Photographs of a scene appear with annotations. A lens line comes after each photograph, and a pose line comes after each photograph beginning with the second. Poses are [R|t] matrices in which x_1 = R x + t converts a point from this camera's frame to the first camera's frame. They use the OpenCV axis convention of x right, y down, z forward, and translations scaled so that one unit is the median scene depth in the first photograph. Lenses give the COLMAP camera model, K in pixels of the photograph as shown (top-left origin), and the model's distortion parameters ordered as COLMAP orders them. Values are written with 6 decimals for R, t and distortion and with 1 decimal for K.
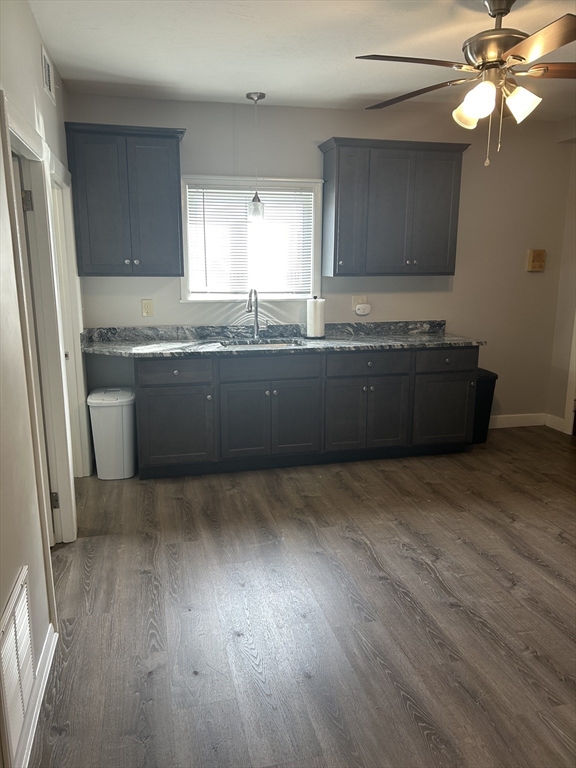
lens RADIAL K [[579.3, 0, 287.9], [0, 579.3, 387.1], [0, 0, 1]] dist [0.004488, -0.004435]
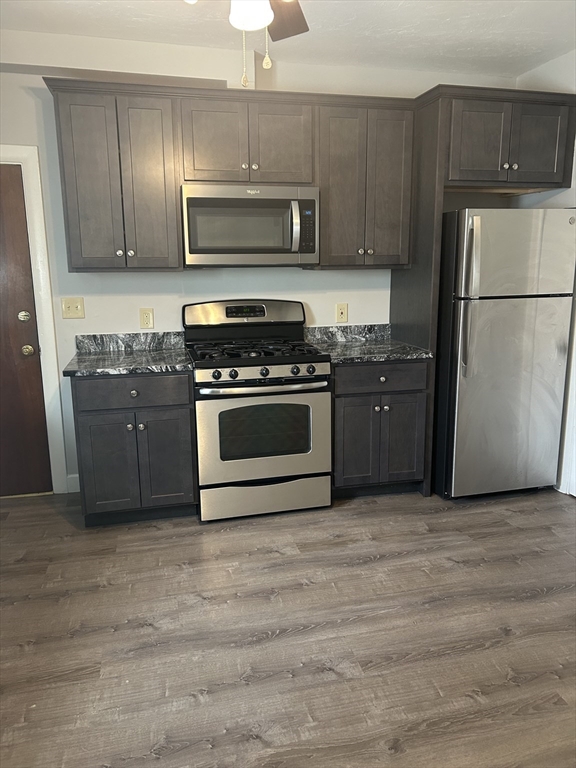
lens RADIAL K [[579.3, 0, 288.0], [0, 579.3, 382.5], [0, 0, 1]] dist [0.004488, -0.004435]
pose [[0.012041, -0.216254, 0.976263, -0.227402], [0.217272, 0.953573, 0.208548, -0.159523], [-0.976037, 0.209603, 0.058468, 0.770798]]
